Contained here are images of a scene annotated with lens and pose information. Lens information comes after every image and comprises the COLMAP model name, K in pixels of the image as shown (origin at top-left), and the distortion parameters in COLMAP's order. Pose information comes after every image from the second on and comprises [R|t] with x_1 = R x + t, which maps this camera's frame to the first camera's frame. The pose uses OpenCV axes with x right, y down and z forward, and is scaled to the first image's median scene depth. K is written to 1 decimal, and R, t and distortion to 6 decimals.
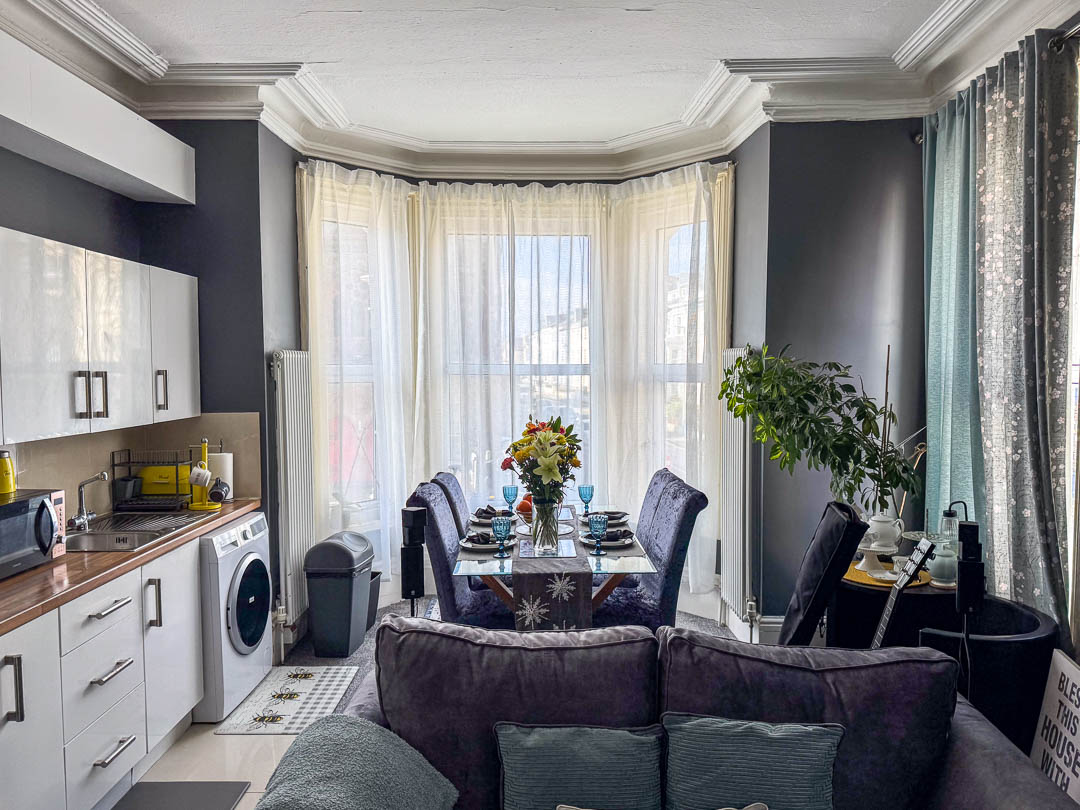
lens RADIAL K [[796.4, 0, 535.5], [0, 796.4, 402.2], [0, 0, 1]] dist [0.060633, -0.032564]
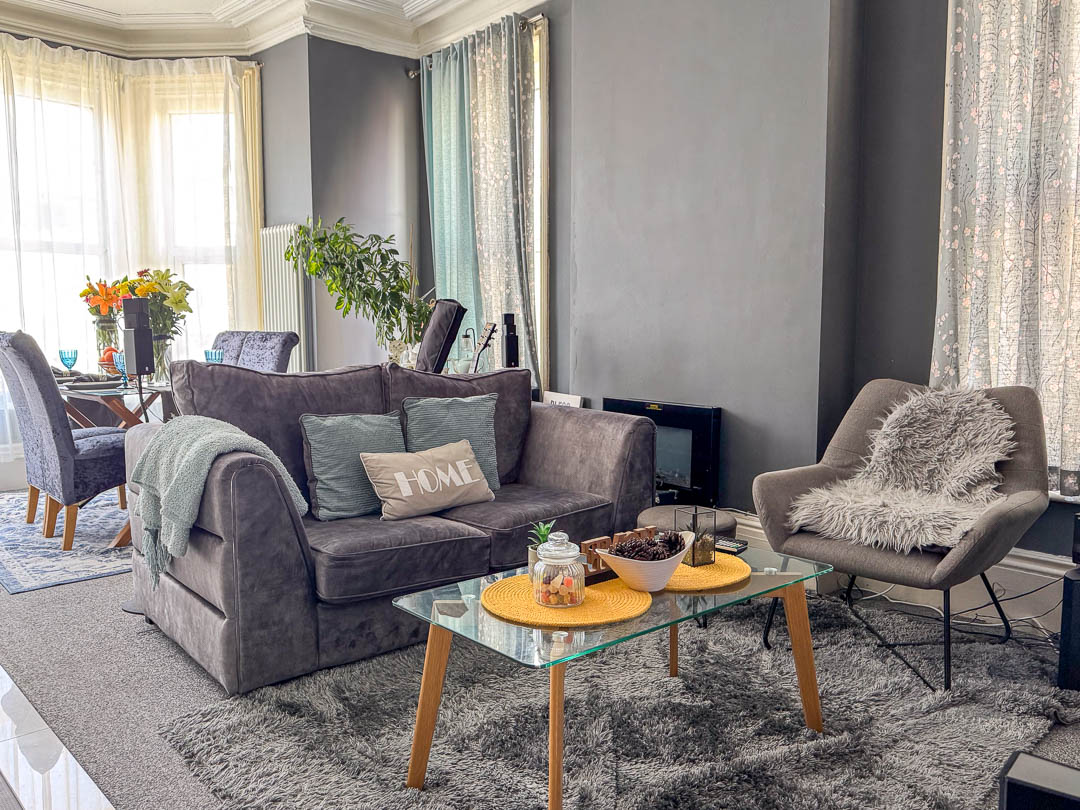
lens RADIAL K [[821.7, 0, 542.4], [0, 821.7, 414.3], [0, 0, 1]] dist [0.057605, -0.064484]
pose [[0.727026, -0.068285, 0.683206, -0.364953], [0.030680, 0.997279, 0.067029, 0.157576], [-0.685924, -0.027772, 0.727143, -0.168355]]
